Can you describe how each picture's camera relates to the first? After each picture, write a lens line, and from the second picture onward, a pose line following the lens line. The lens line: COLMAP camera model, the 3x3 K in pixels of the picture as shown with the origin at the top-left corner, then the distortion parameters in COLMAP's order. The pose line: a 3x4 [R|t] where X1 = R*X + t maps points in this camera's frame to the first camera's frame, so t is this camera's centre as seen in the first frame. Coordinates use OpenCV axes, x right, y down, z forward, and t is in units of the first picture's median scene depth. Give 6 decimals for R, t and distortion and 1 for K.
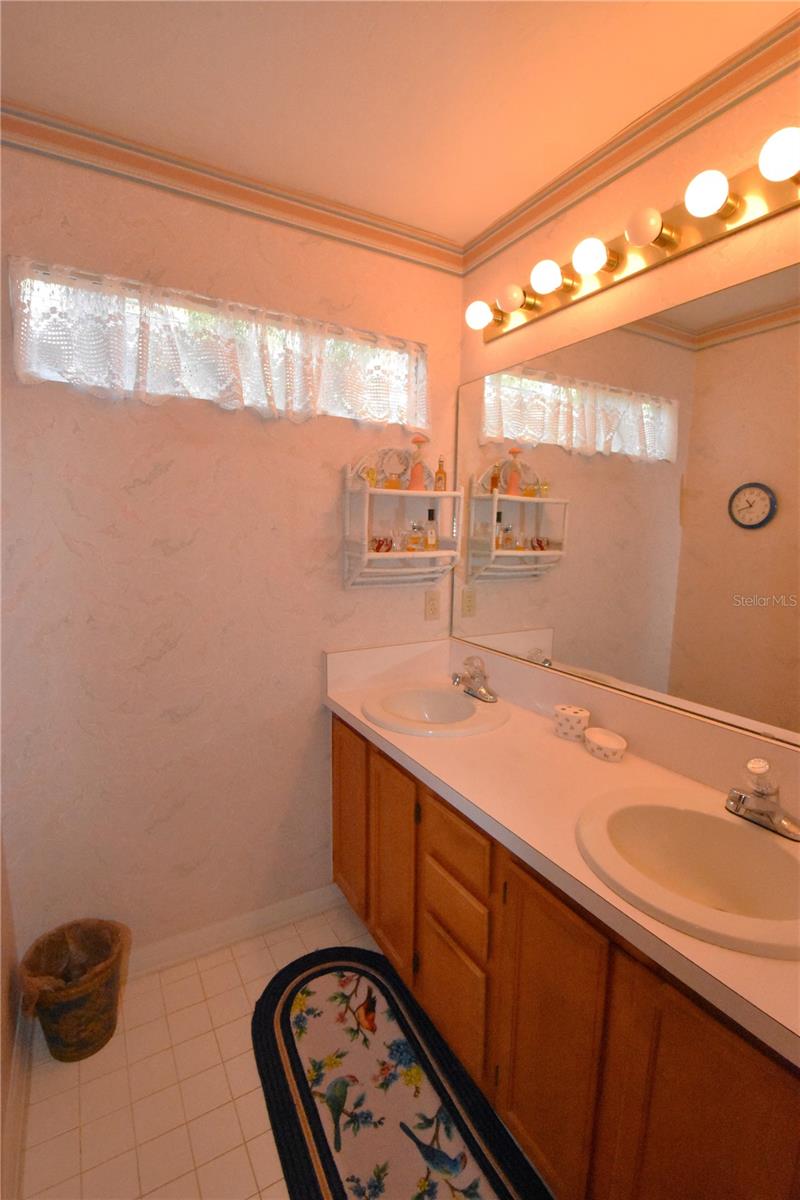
lens RADIAL K [[526.7, 0, 397.4], [0, 526.7, 604.9], [0, 0, 1]] dist [0.004693, -0.015840]
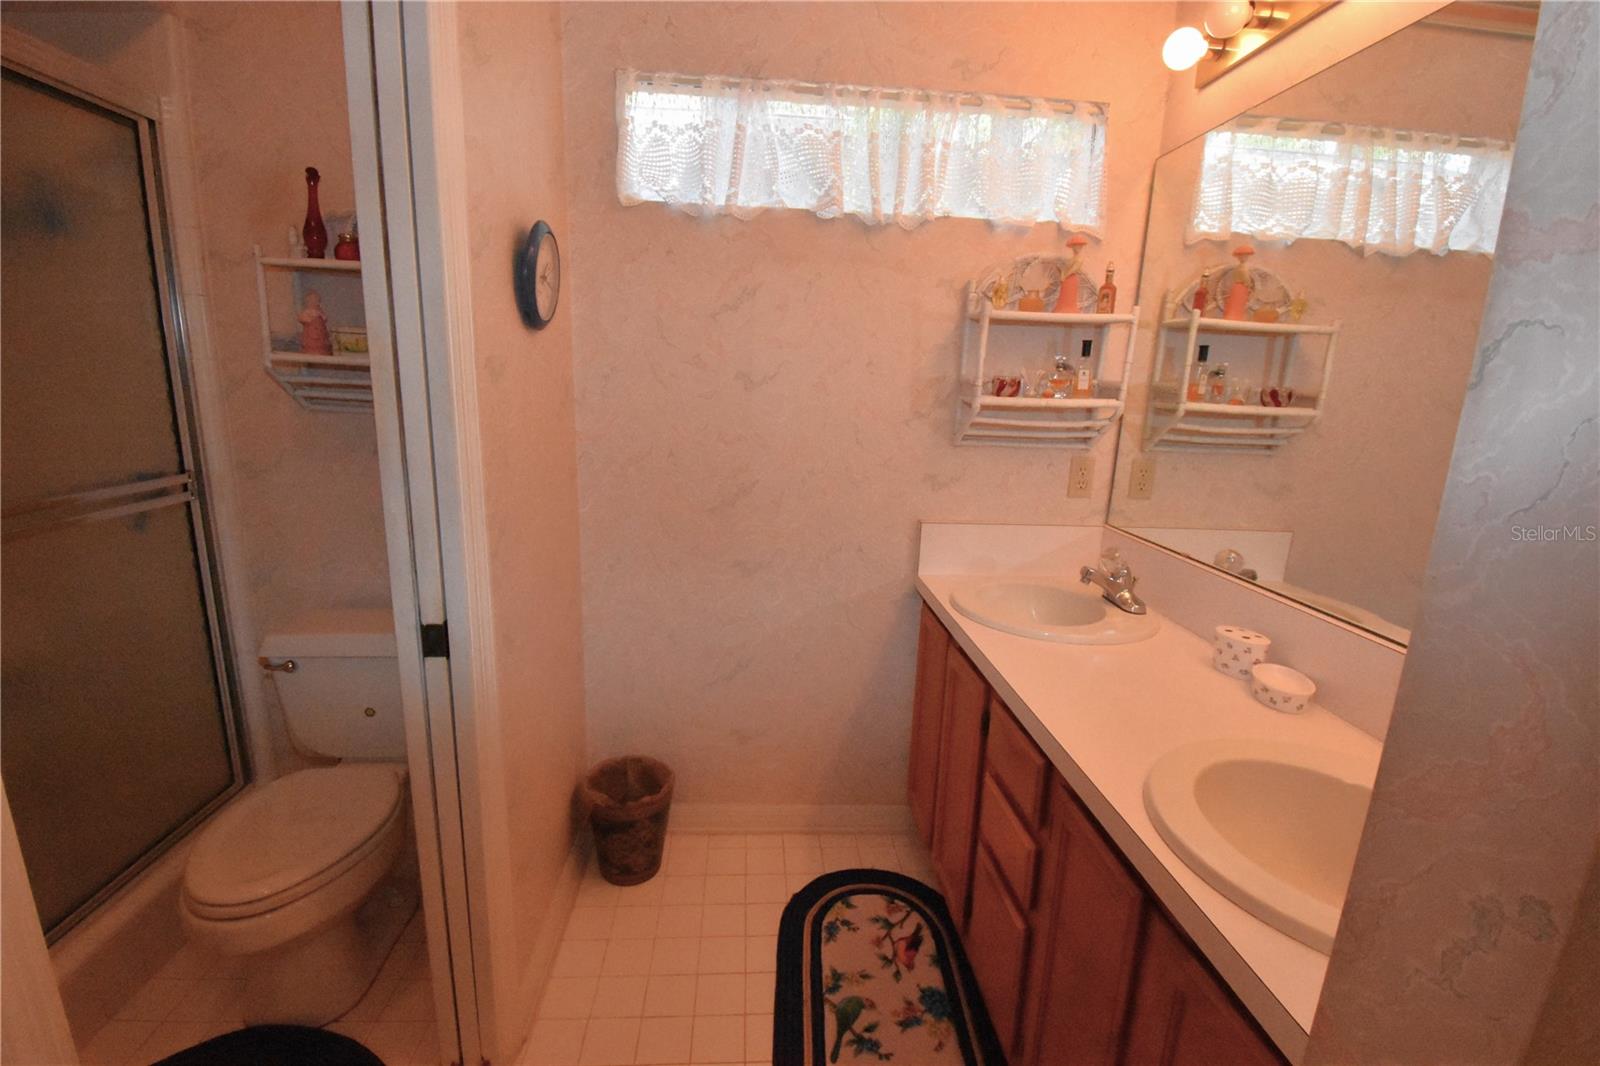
lens RADIAL K [[702.2, 0, 804.5], [0, 702.2, 546.6], [0, 0, 1]] dist [0.004693, -0.015840]
pose [[0.893493, 0.116743, -0.433637, 0.194070], [-0.087932, 0.992408, 0.085994, 0.057101], [0.440383, -0.038704, 0.896975, -0.048291]]
